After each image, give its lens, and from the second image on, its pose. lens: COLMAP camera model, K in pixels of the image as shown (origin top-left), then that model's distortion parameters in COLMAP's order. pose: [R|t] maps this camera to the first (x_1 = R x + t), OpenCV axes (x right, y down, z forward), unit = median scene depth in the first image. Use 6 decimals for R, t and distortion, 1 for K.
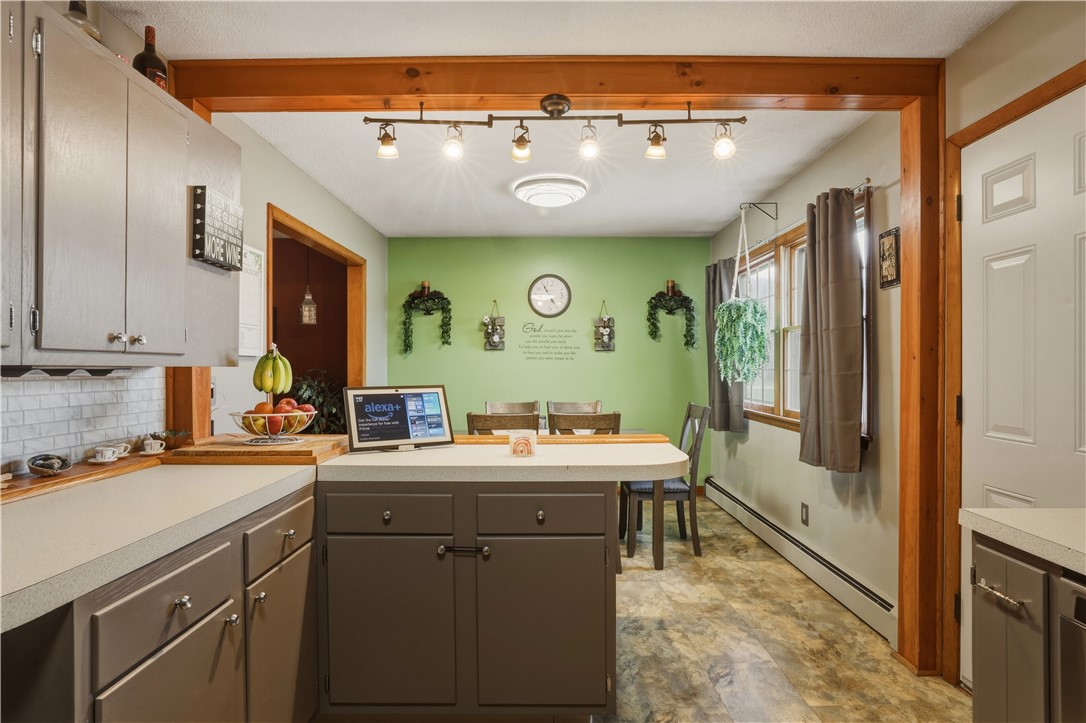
lens RADIAL K [[568.2, 0, 559.7], [0, 568.2, 367.4], [0, 0, 1]] dist [0.016587, -0.031720]
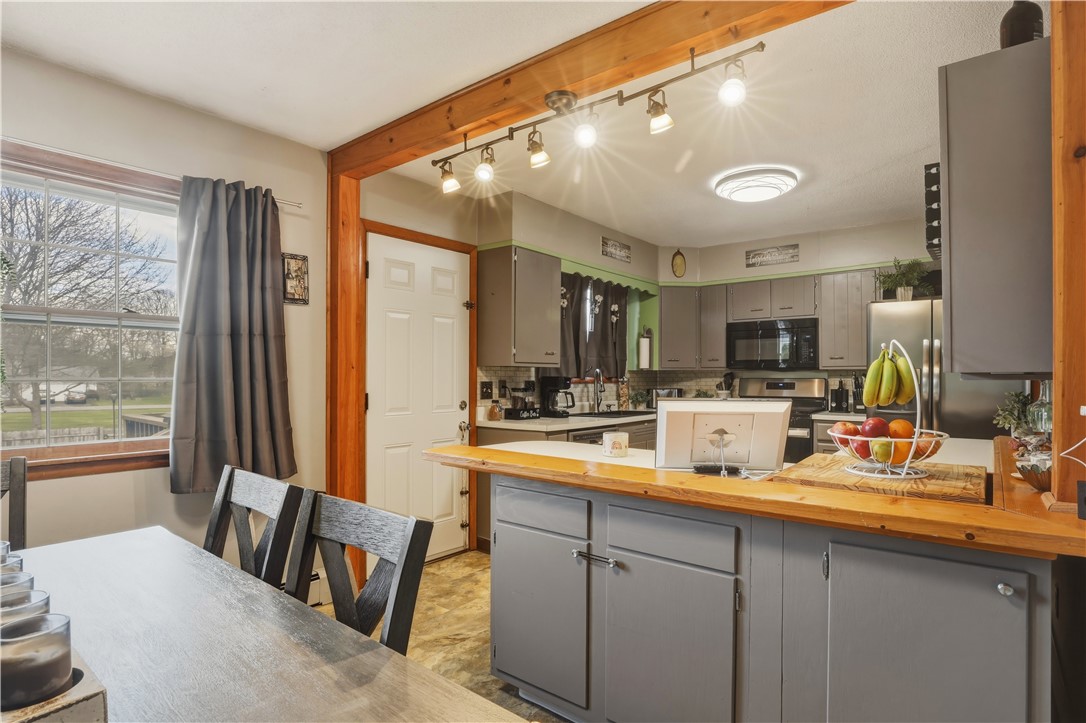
lens RADIAL K [[568.2, 0, 559.7], [0, 568.2, 367.4], [0, 0, 1]] dist [0.016587, -0.031720]
pose [[-0.779705, 0.008897, 0.626083, -0.613891], [0.003294, 0.999943, -0.010107, -0.001944], [-0.626138, -0.005818, -0.779691, 1.756841]]
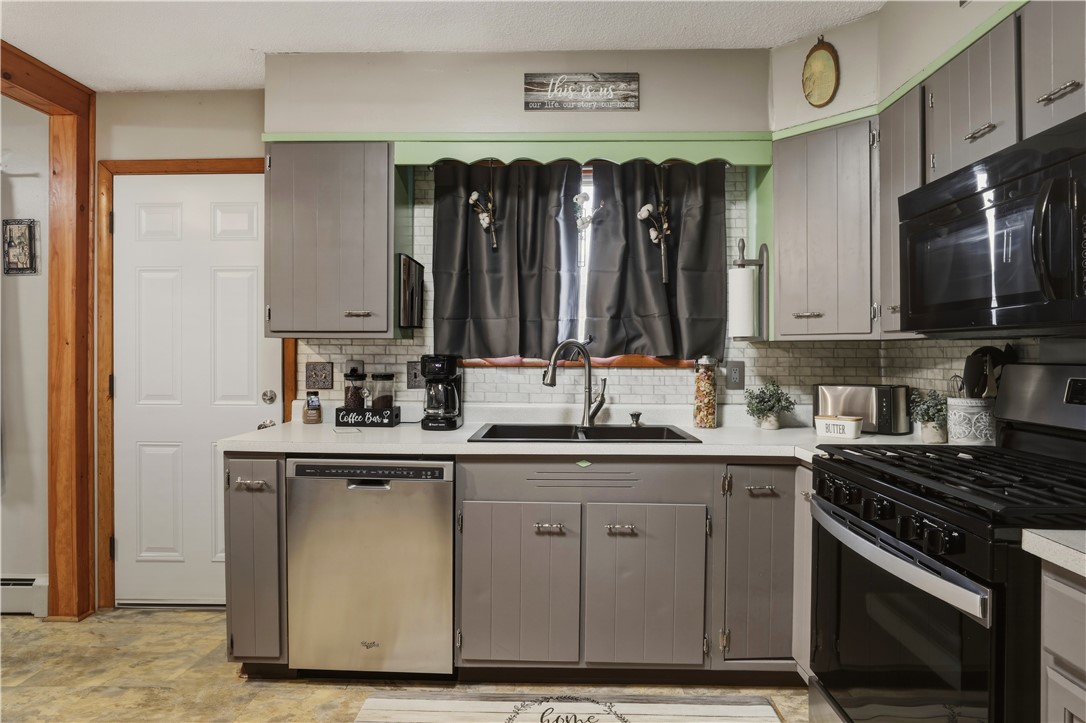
lens RADIAL K [[601.0, 0, 539.8], [0, 601.0, 352.6], [0, 0, 1]] dist [-0.006134, 0.000325]
pose [[0.036825, 0.000450, 0.999322, -0.529027], [0.004807, 0.999988, -0.000628, 0.006744], [-0.999310, 0.004827, 0.036822, 0.022529]]
